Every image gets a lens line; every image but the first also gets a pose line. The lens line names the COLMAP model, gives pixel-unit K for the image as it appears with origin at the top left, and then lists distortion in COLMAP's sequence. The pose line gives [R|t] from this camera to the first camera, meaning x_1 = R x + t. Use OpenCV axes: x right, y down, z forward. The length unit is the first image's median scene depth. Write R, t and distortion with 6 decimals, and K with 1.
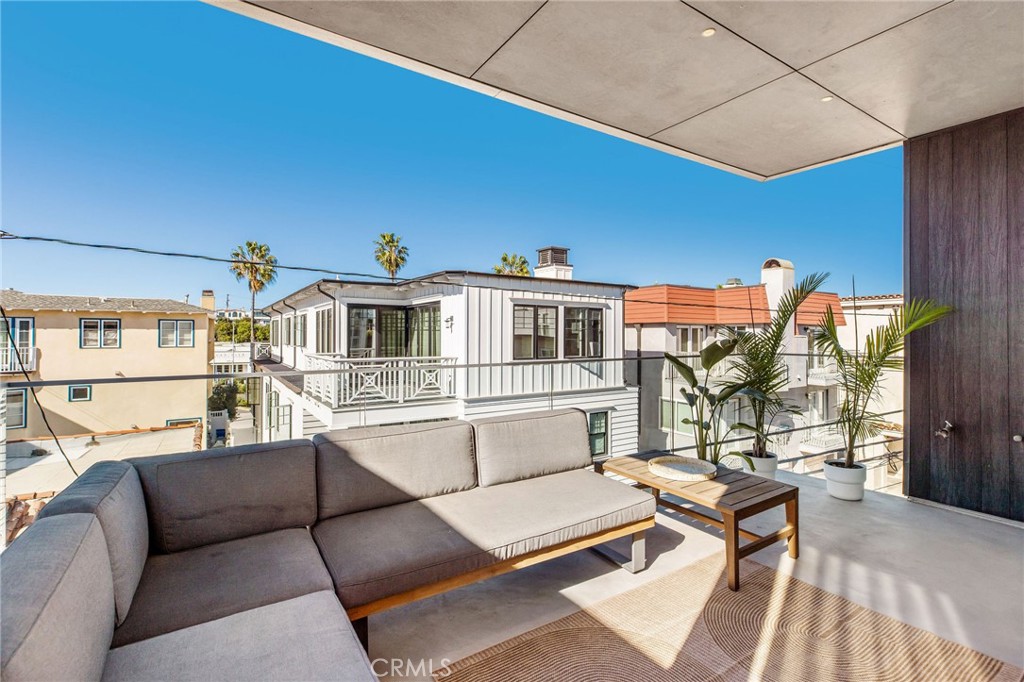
lens RADIAL K [[454.4, 0, 512.4], [0, 454.4, 335.2], [0, 0, 1]] dist [0.002834, 0.001358]
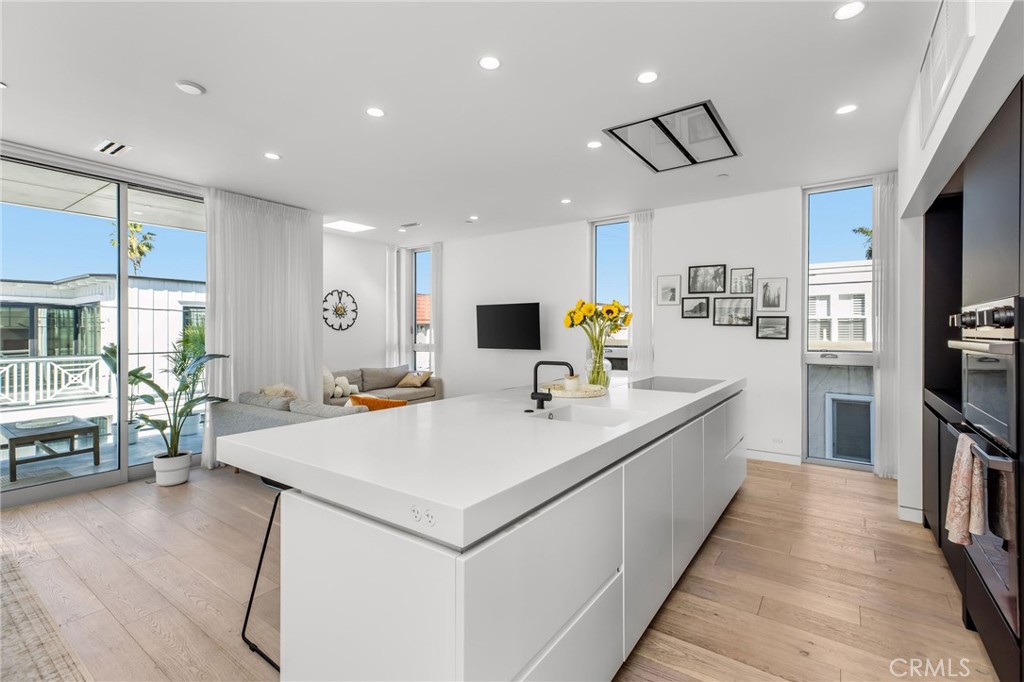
lens RADIAL K [[468.6, 0, 516.8], [0, 468.6, 333.4], [0, 0, 1]] dist [0.010041, 0.001404]
pose [[0.936529, -0.003743, 0.350571, 0.315506], [0.002565, 0.999989, 0.003826, -0.006722], [-0.350581, -0.002684, 0.936529, -0.279656]]
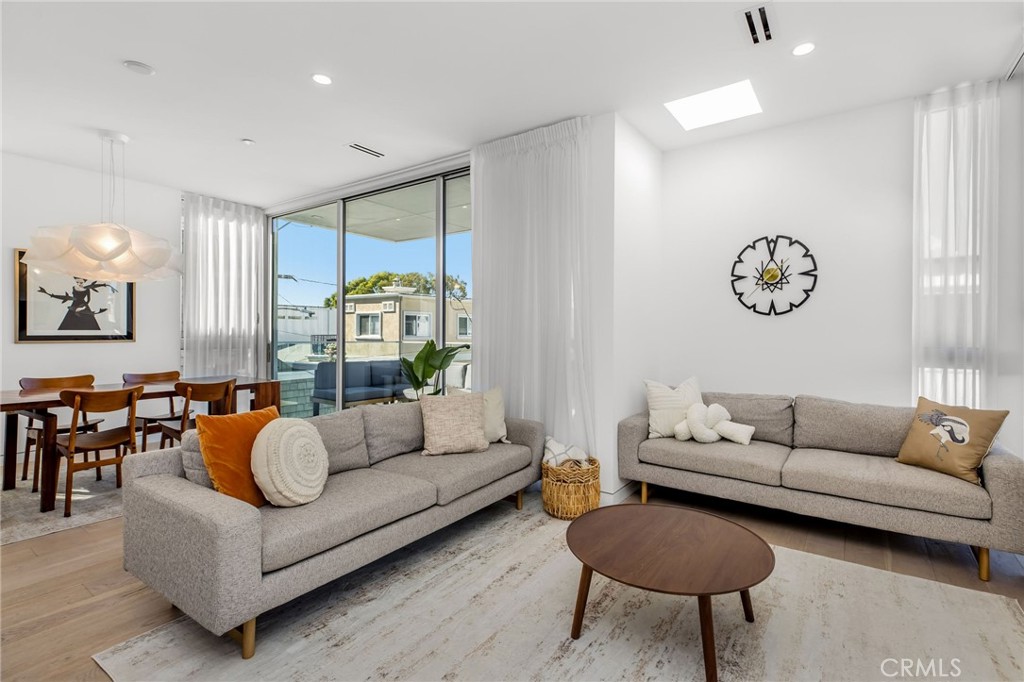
lens RADIAL K [[468.6, 0, 538.0], [0, 468.6, 338.7], [0, 0, 1]] dist [0.010041, 0.001404]
pose [[0.365235, 0.010867, -0.930852, 0.522506], [-0.004383, 0.999941, 0.009954, 0.003060], [0.930905, 0.000445, 0.365261, 0.070400]]
